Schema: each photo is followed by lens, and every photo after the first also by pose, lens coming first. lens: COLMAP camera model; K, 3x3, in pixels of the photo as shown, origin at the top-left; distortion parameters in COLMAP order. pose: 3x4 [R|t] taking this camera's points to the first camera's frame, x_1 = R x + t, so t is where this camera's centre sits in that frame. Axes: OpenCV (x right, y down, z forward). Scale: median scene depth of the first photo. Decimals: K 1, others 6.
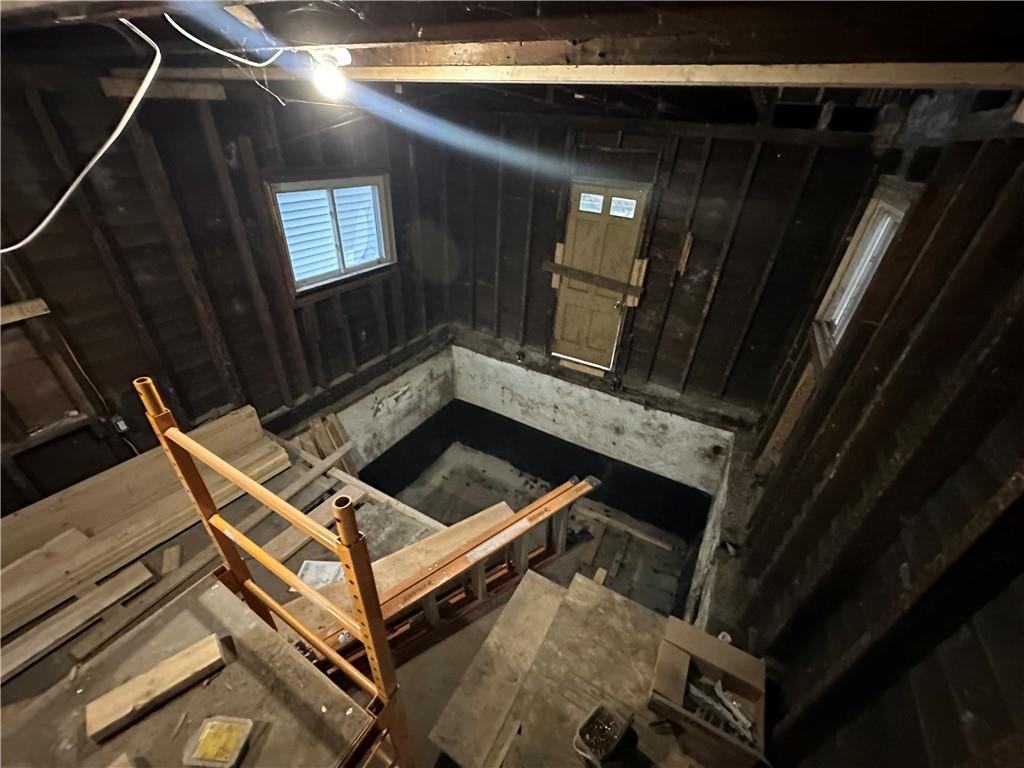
lens RADIAL K [[399.1, 0, 512.0], [0, 399.1, 384.0], [0, 0, 1]] dist [-0.011840, -0.000101]
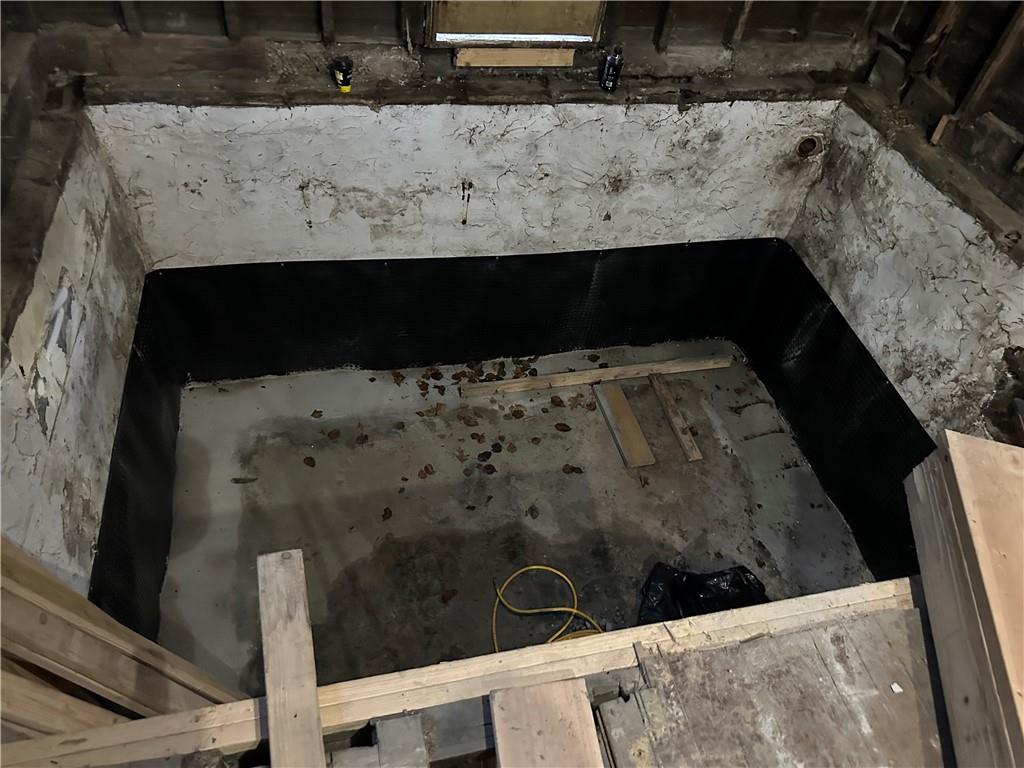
lens RADIAL K [[711.5, 0, 512.0], [0, 711.5, 384.0], [0, 0, 1]] dist [0.017928, -0.006222]
pose [[0.746552, -0.473148, 0.467751, -0.315023], [0.293736, 0.865206, 0.406372, -0.050602], [-0.596975, -0.165982, 0.784902, 0.426510]]
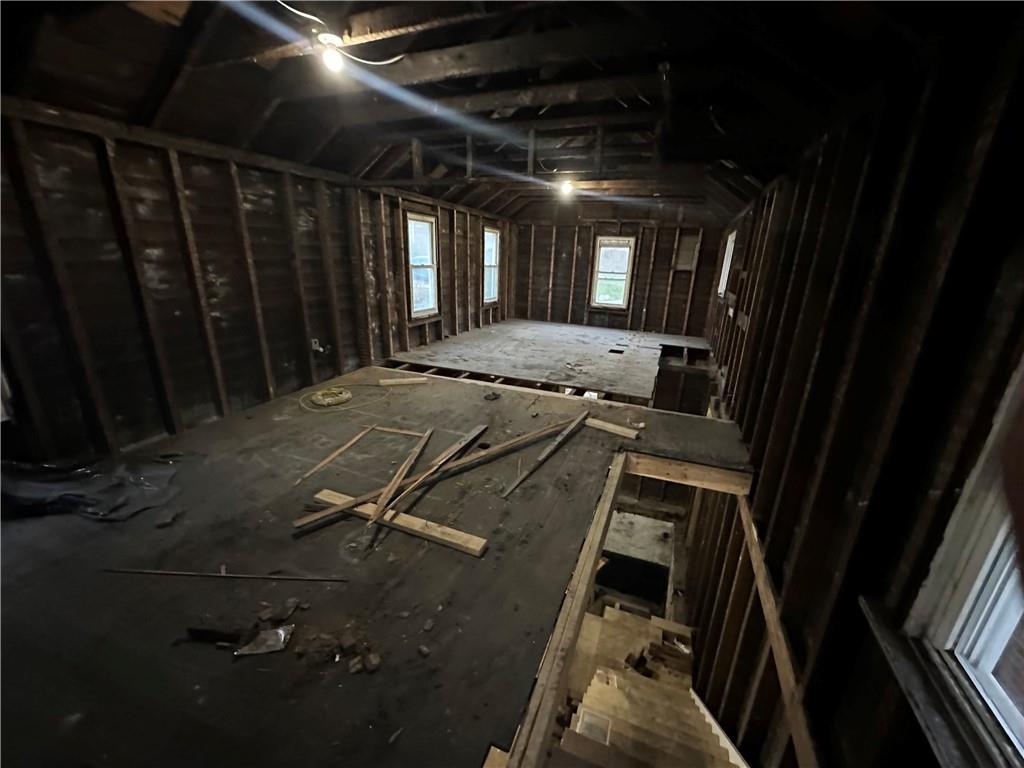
lens RADIAL K [[399.1, 0, 512.0], [0, 399.1, 384.0], [0, 0, 1]] dist [-0.011840, -0.000101]
pose [[0.990092, -0.060135, 0.126889, -0.235324], [0.088782, 0.968197, -0.233905, -0.093881], [-0.108788, 0.242853, 0.963944, -0.557713]]
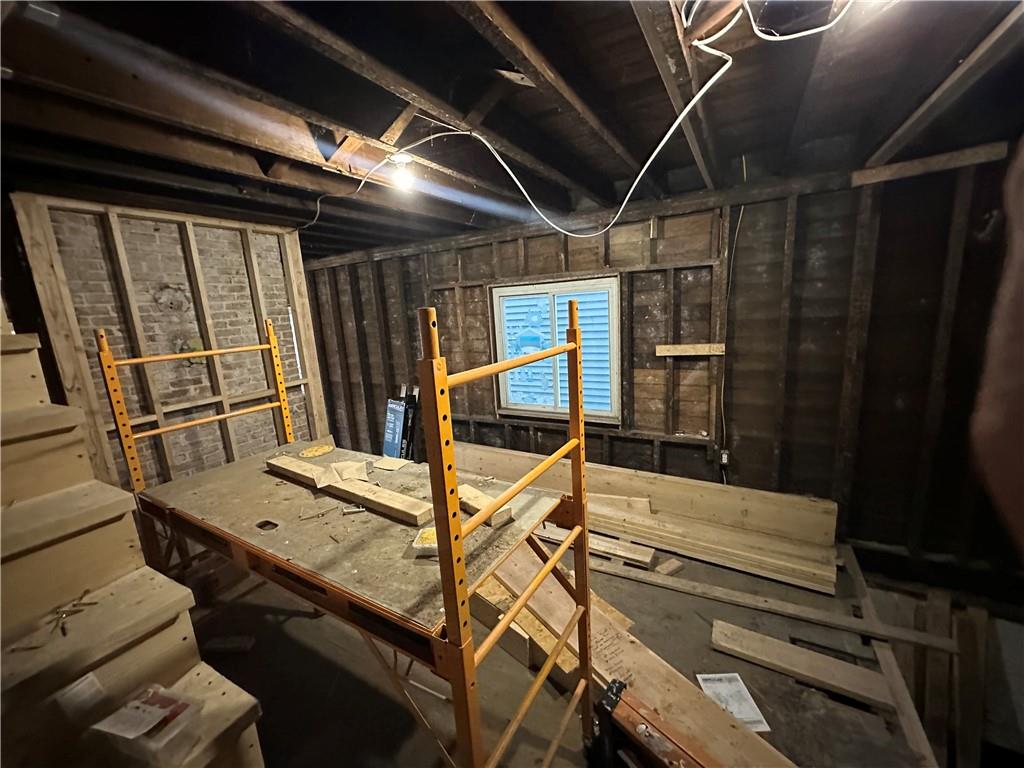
lens RADIAL K [[399.1, 0, 512.0], [0, 399.1, 384.0], [0, 0, 1]] dist [-0.011840, -0.000101]
pose [[-0.007389, 0.144620, -0.989460, 0.076679], [-0.472932, 0.871324, 0.130885, 0.031158], [0.881068, 0.468914, 0.061957, 0.149700]]
